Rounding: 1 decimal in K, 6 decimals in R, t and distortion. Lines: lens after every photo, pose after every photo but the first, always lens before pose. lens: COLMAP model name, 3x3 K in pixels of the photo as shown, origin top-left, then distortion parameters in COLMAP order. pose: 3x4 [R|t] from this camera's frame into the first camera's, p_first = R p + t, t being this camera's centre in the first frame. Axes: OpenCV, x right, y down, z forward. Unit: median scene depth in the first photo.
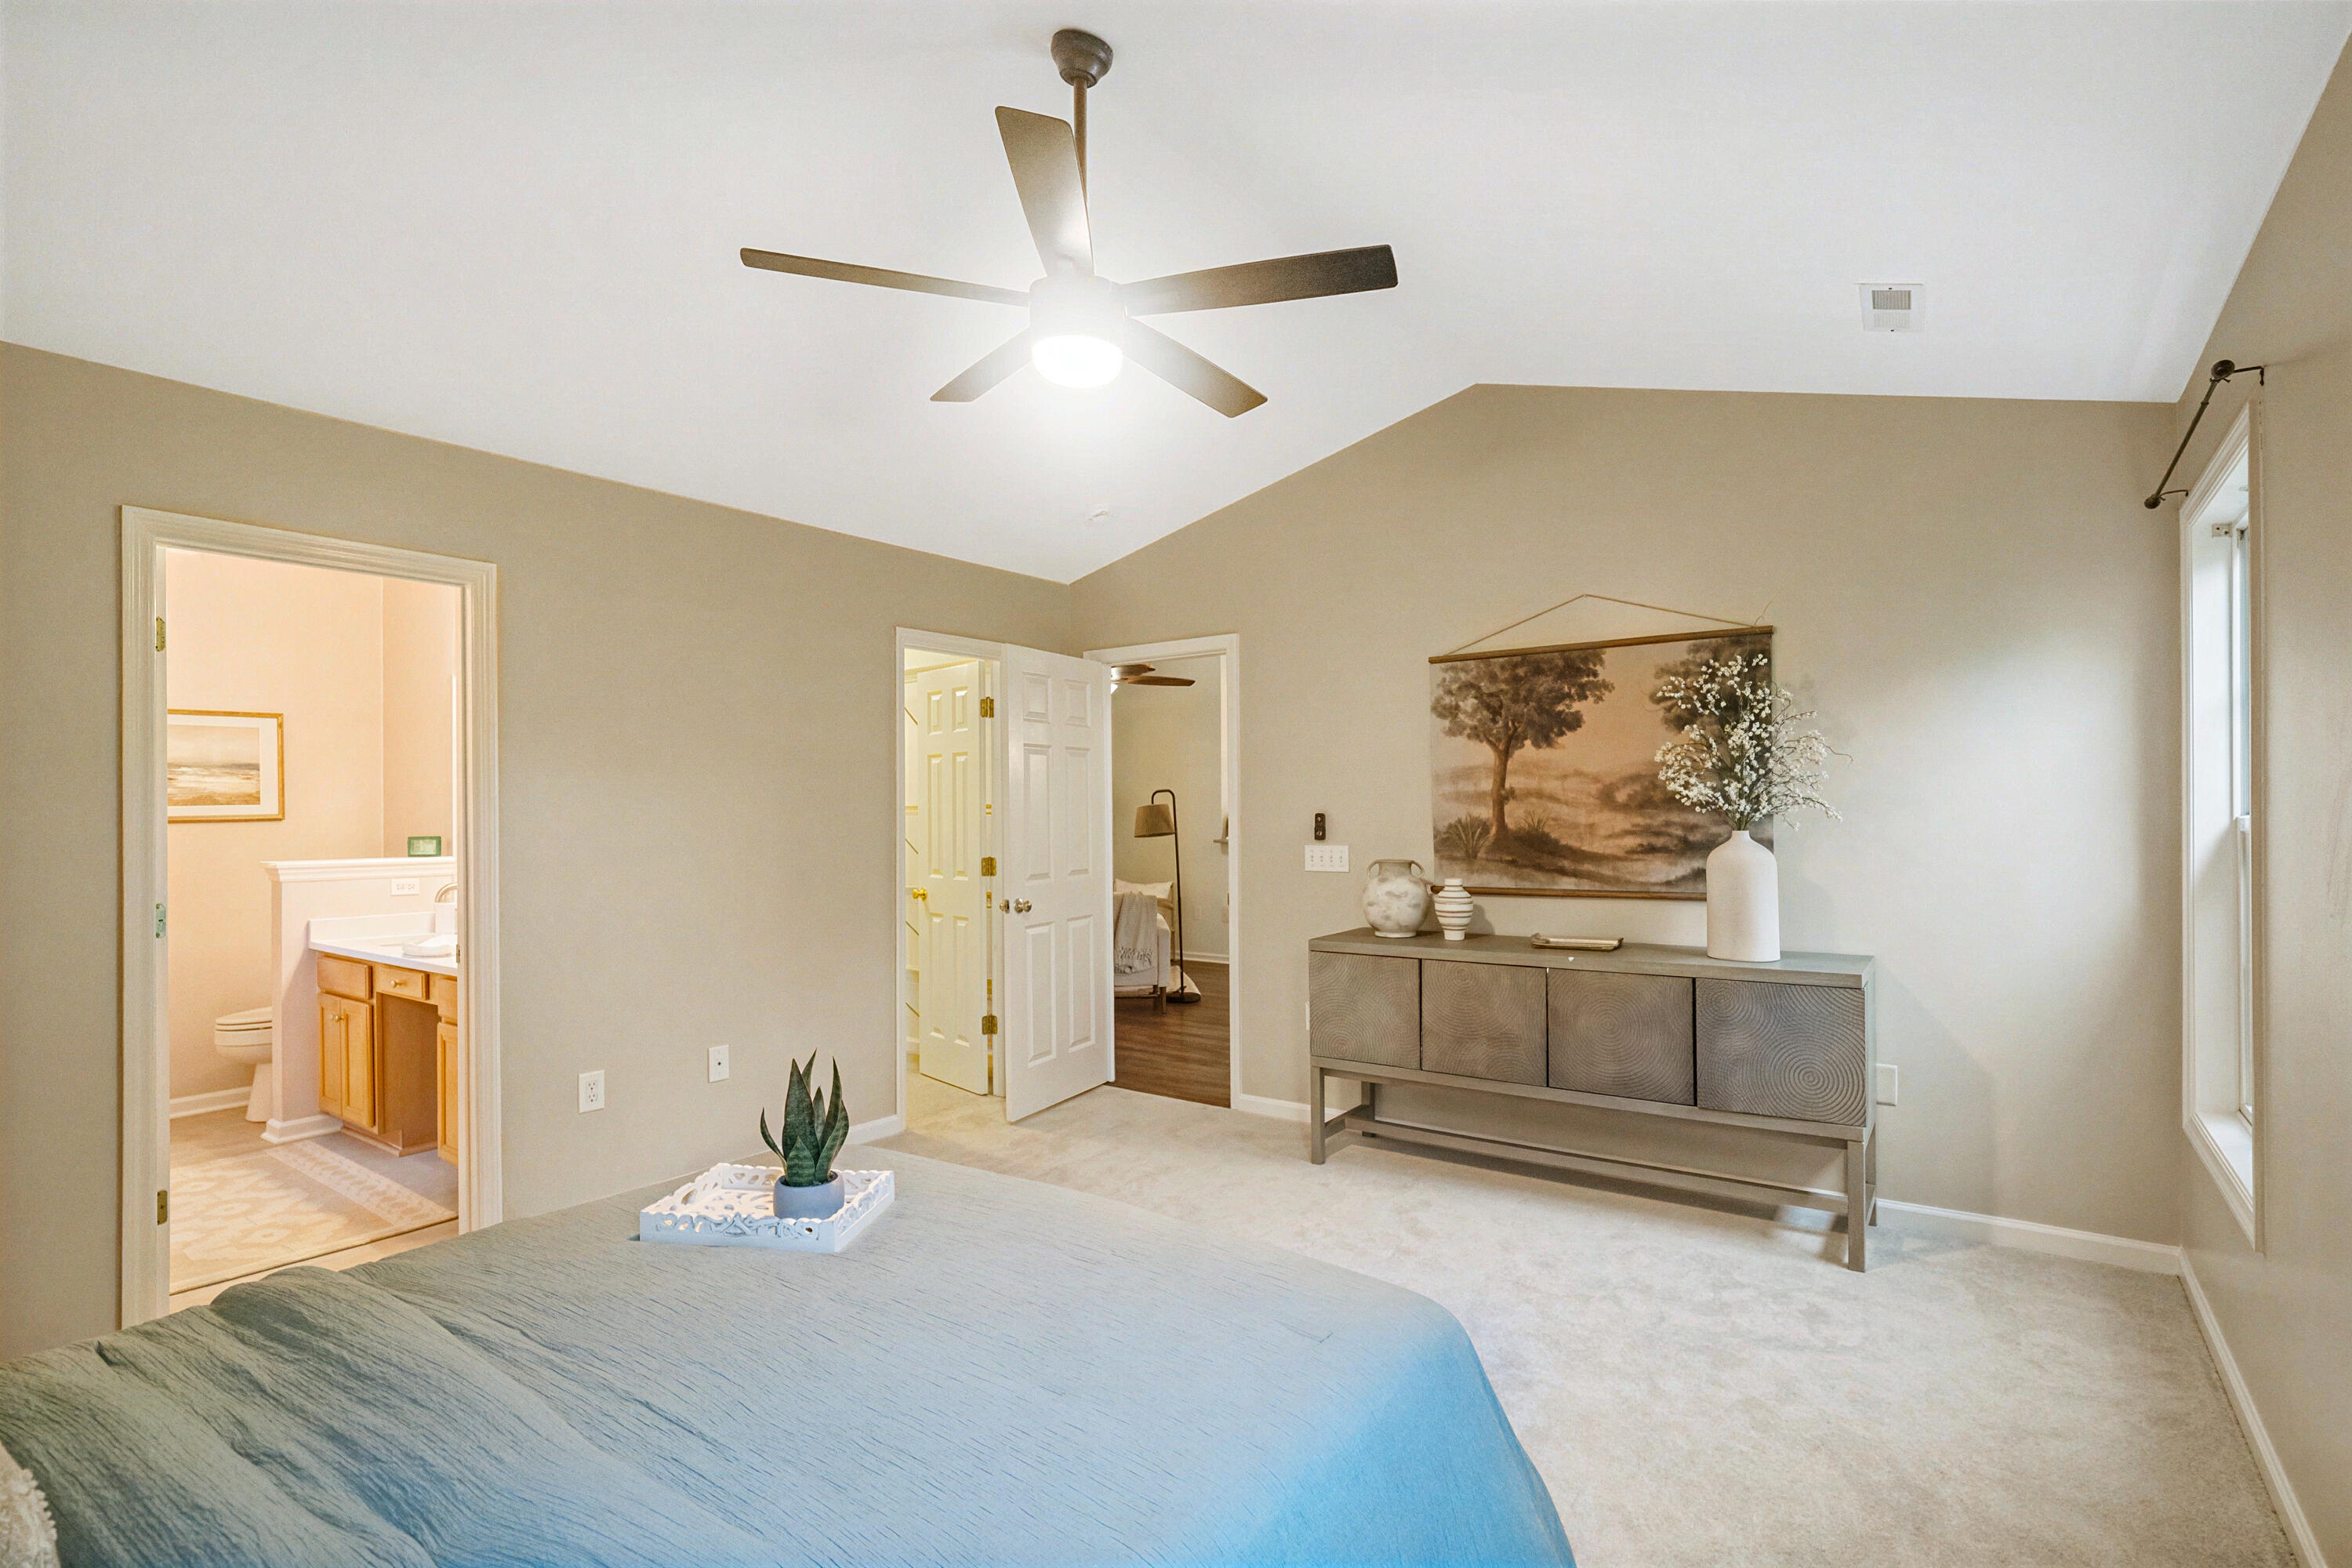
lens RADIAL K [[1135.7, 0, 1182.4], [0, 1135.7, 798.7], [0, 0, 1]] dist [-0.004618, -0.000547]
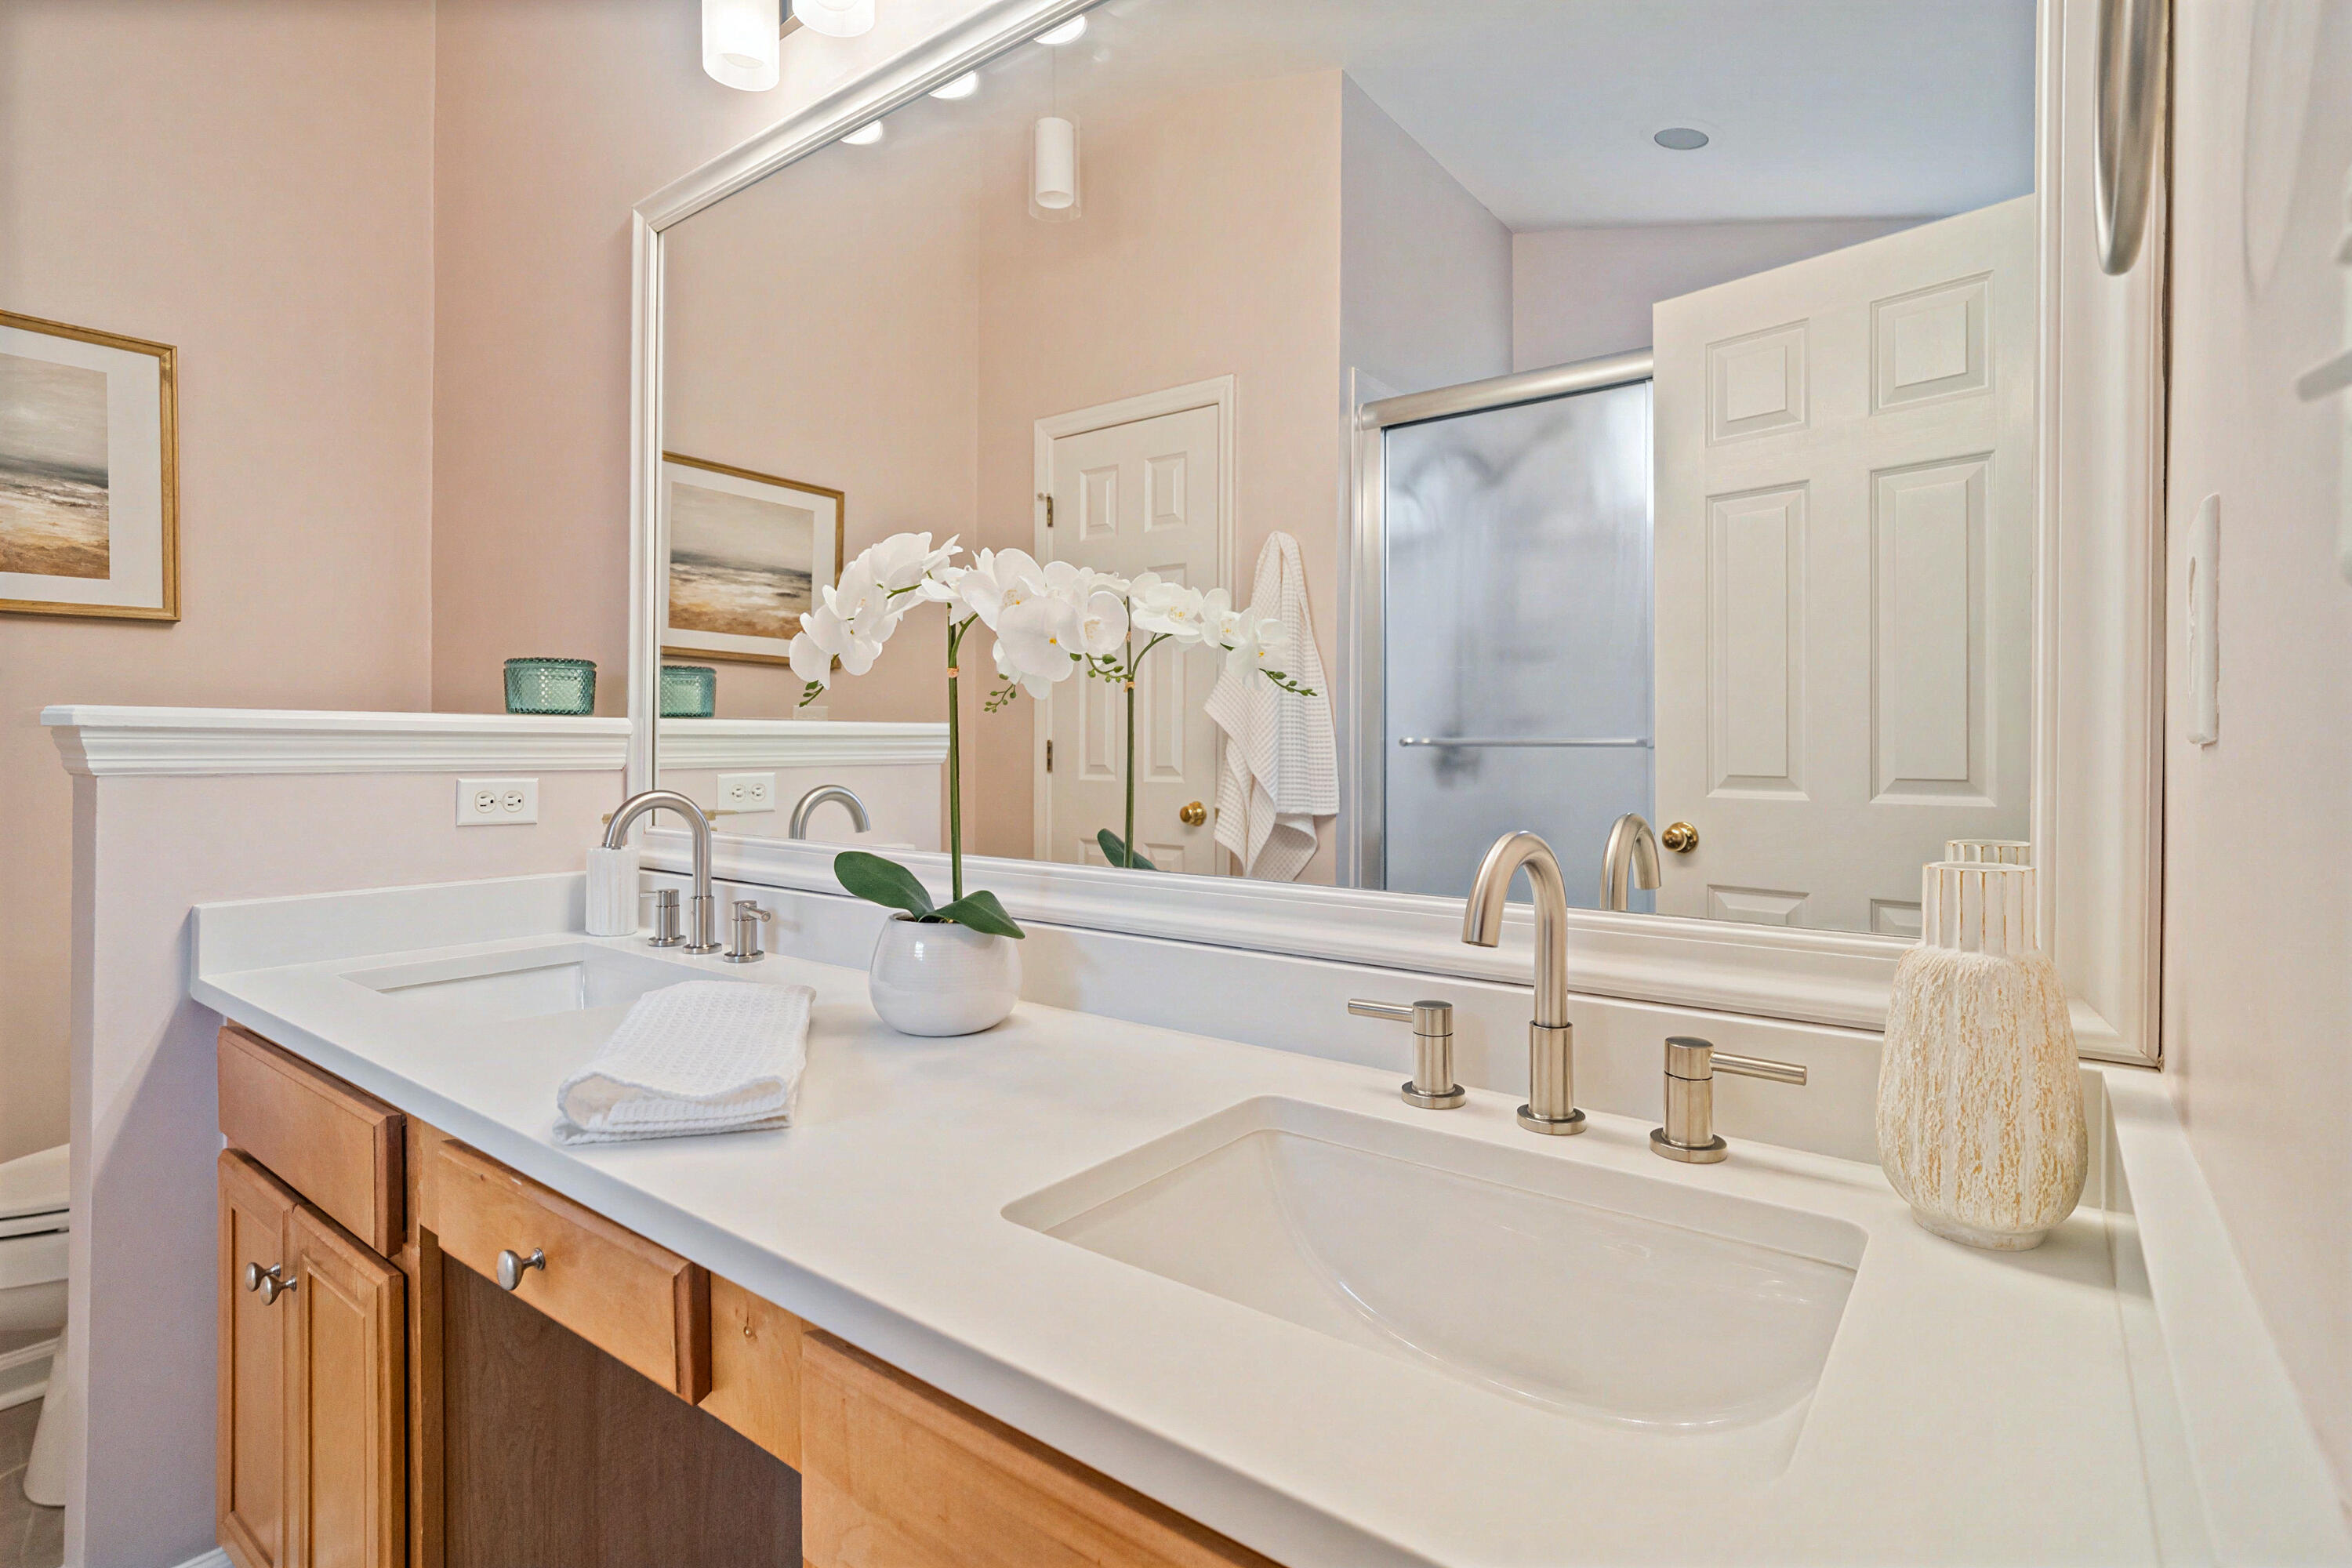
lens RADIAL K [[1135.7, 0, 1168.0], [0, 1135.7, 770.8], [0, 0, 1]] dist [-0.004618, -0.000547]
pose [[0.999327, 0.005868, -0.036200, -0.465458], [-0.004988, 0.999691, 0.024349, 0.058416], [0.036332, -0.024152, 0.999048, 0.656119]]
